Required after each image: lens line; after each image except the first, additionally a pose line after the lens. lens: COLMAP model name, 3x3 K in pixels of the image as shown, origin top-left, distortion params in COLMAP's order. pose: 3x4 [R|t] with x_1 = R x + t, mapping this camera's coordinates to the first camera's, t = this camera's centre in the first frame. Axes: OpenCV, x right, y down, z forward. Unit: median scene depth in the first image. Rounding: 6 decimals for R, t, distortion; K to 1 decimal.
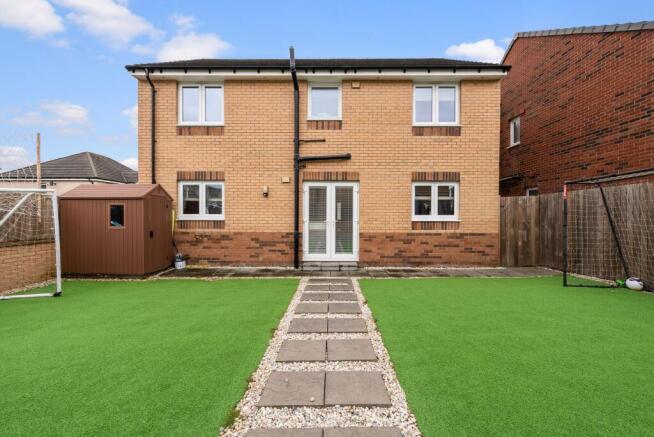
lens RADIAL K [[309.1, 0, 327.0], [0, 309.1, 218.5], [0, 0, 1]] dist [0.003700, 0.000452]
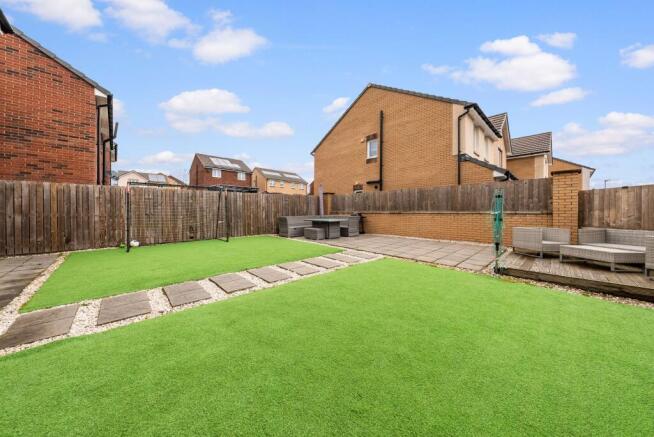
lens RADIAL K [[225.2, 0, 327.0], [0, 225.2, 218.5], [0, 0, 1]] dist [-0.000358, -0.000008]
pose [[-0.685533, -0.013235, 0.727921, -0.468765], [0.003328, 0.999767, 0.021311, 0.029901], [-0.728034, 0.017032, -0.685330, 0.753501]]
